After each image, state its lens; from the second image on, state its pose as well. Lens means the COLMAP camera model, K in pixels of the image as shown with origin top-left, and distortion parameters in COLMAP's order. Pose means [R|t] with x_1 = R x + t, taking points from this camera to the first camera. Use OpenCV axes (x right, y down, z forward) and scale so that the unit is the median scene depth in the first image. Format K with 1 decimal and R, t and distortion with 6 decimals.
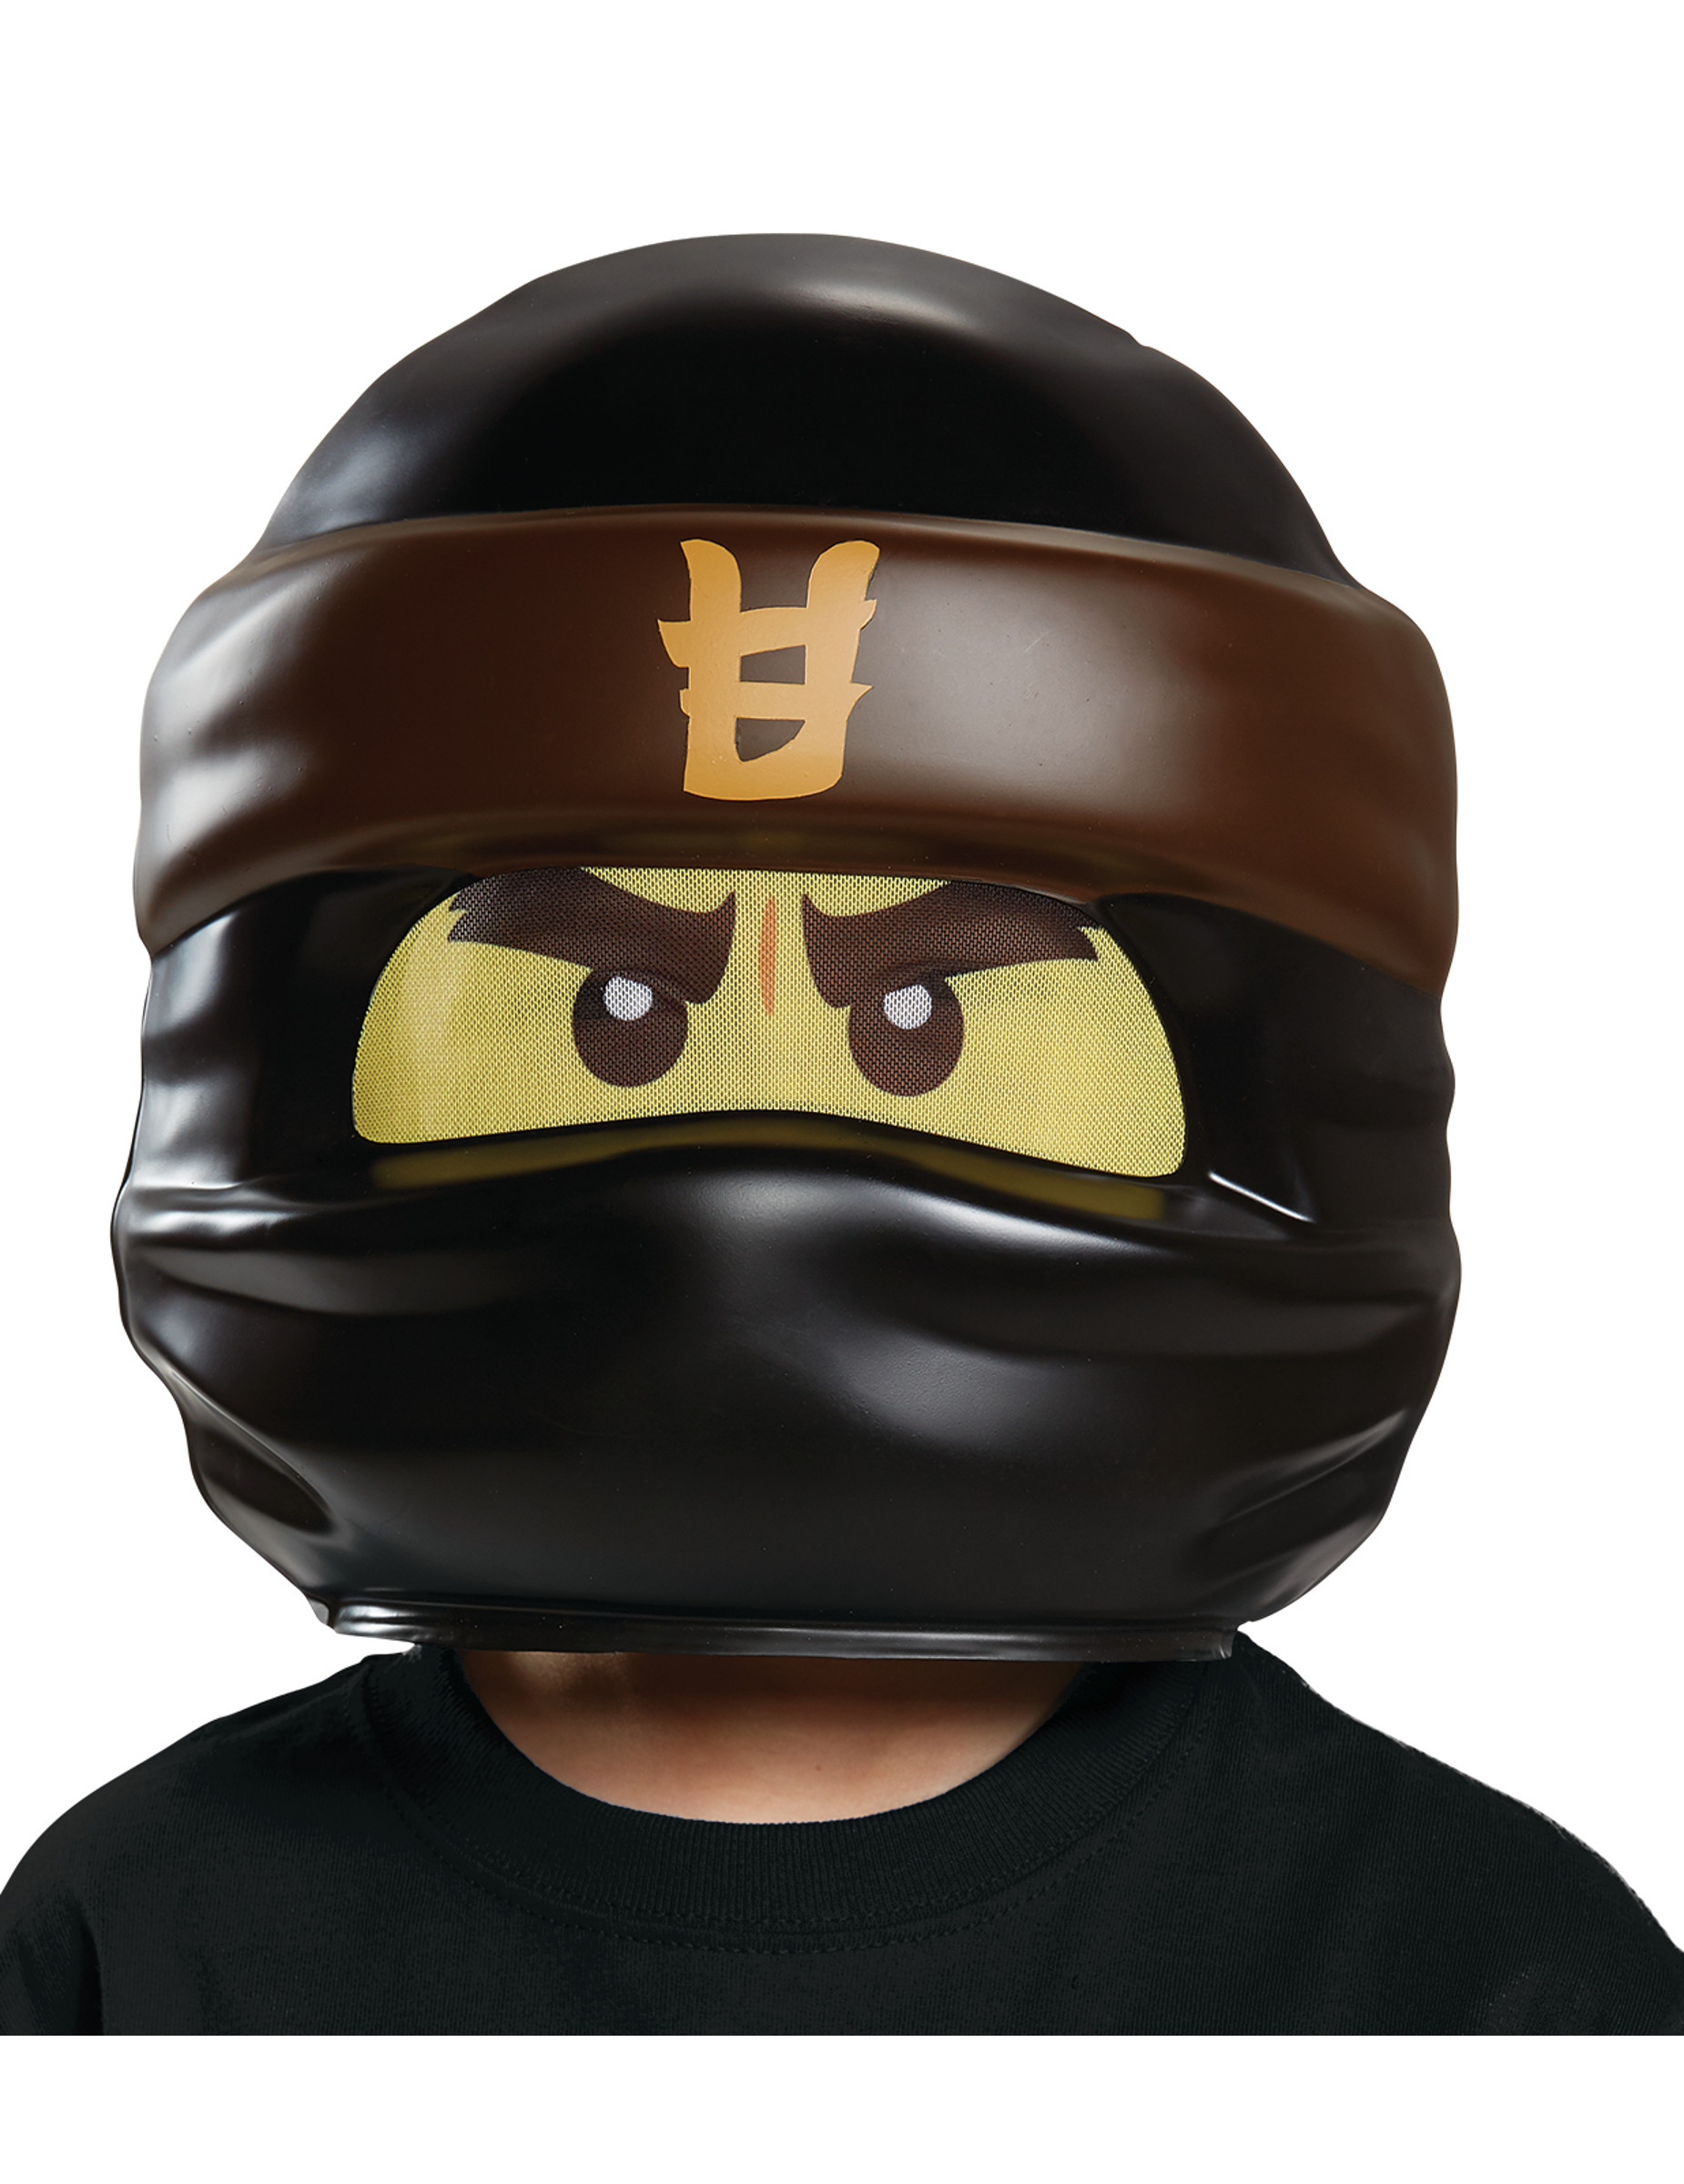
lens RADIAL K [[15208.8, 0, 845.2], [0, 15208.8, 1090.8], [0, 0, 1]] dist [-2.838079, 0.000000]
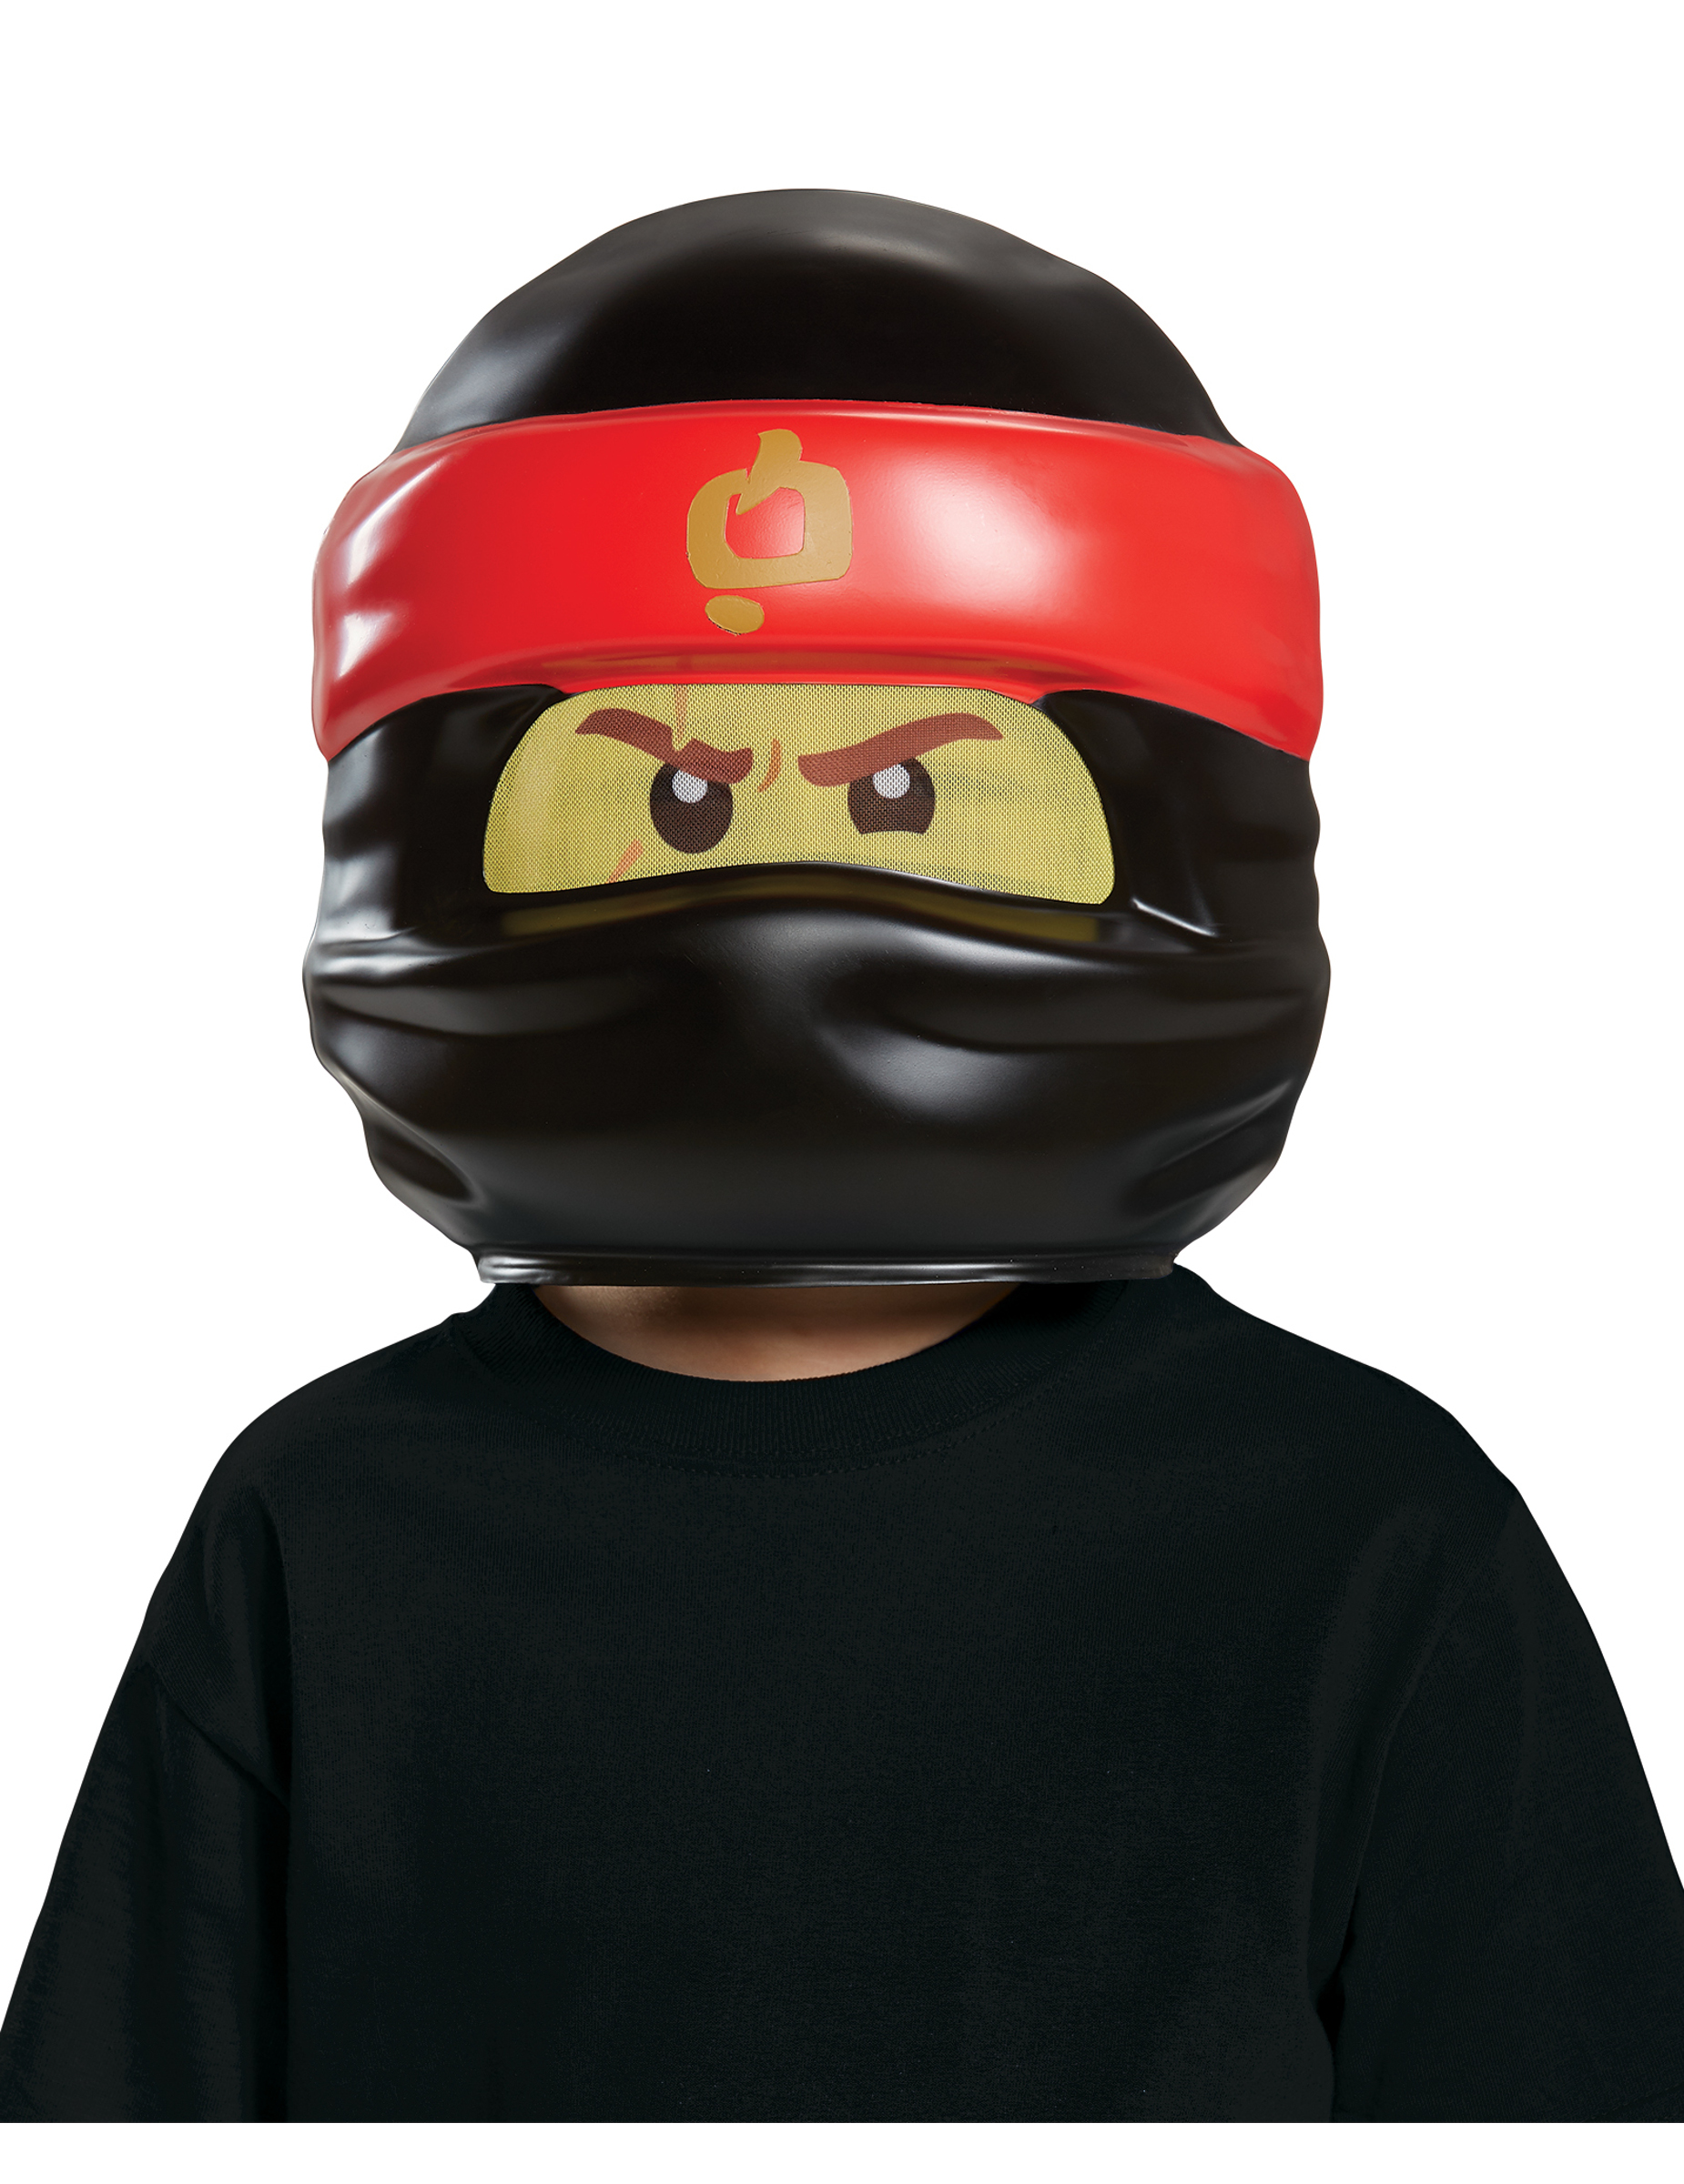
lens RADIAL K [[15208.8, 0, 838.9], [0, 15208.8, 1092.2], [0, 0, 1]] dist [-2.838079, 0.000000]
pose [[0.999546, -0.024407, -0.017686, 0.020927], [0.024648, 0.999605, 0.013504, 0.003333], [0.017350, -0.013934, 0.999752, -0.307603]]
